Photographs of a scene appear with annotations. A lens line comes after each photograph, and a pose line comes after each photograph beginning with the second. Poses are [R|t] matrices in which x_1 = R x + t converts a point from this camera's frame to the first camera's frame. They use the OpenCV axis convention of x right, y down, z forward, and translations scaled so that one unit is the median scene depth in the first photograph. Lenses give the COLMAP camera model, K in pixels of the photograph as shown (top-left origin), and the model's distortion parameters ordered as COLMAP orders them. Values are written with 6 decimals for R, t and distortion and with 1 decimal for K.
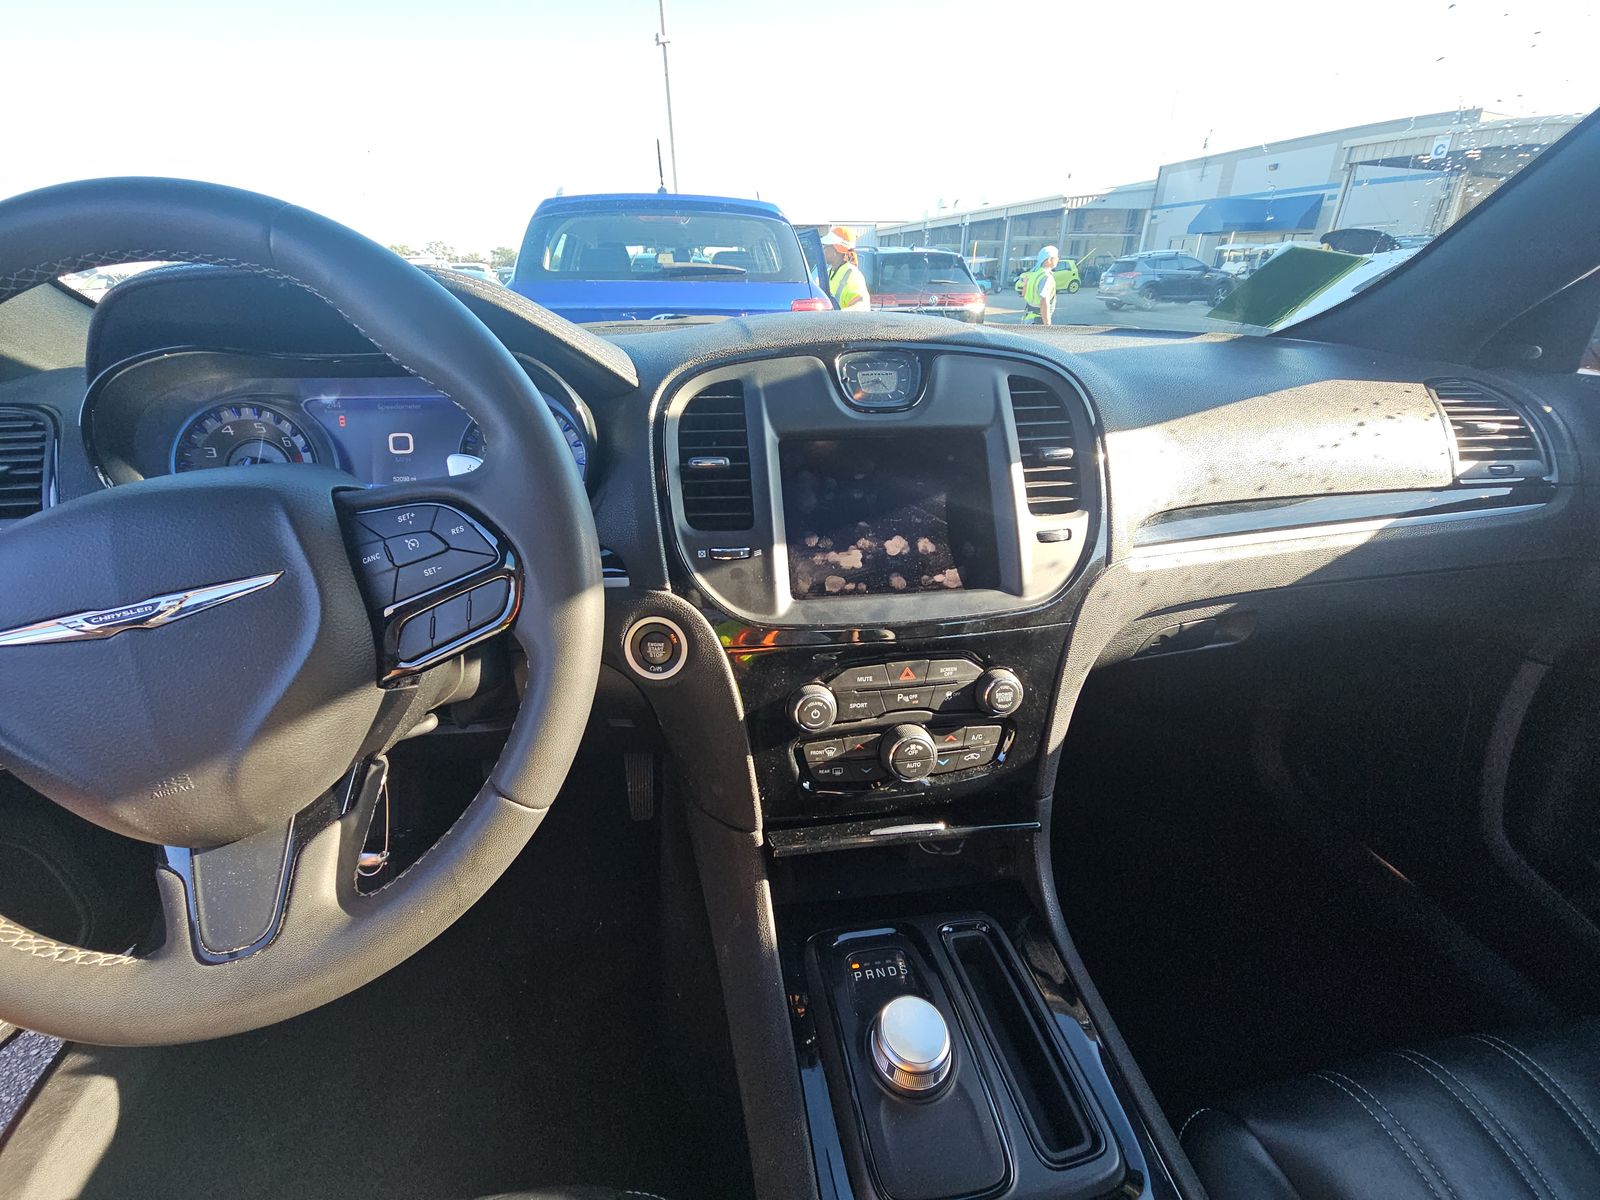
lens RADIAL K [[643.4, 0, 800.0], [0, 643.4, 600.0], [0, 0, 1]] dist [-0.001564, 0.000193]
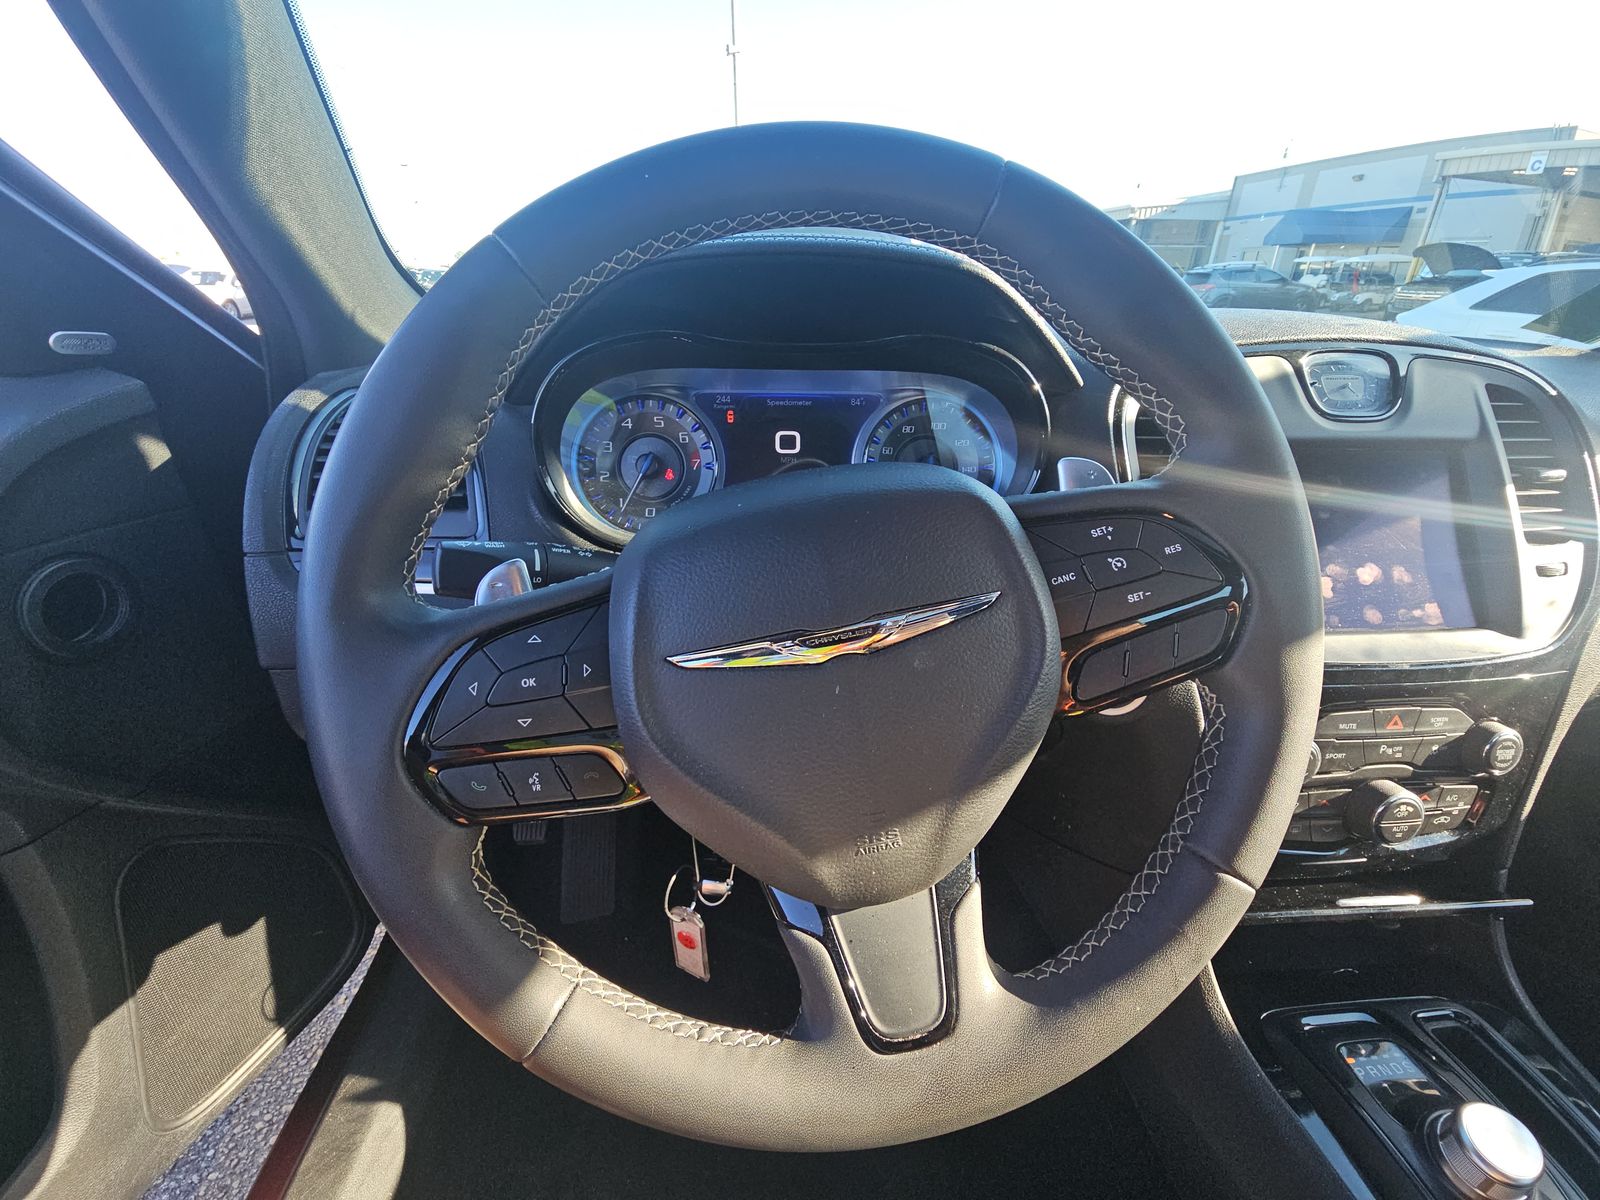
lens RADIAL K [[640.6, 0, 800.0], [0, 640.6, 600.0], [0, 0, 1]] dist [0.014947, -0.011441]
pose [[0.997497, 0.041127, -0.057526, -0.557173], [-0.041721, 0.999087, -0.009150, -0.008539], [0.057097, 0.011528, 0.998302, 0.080623]]
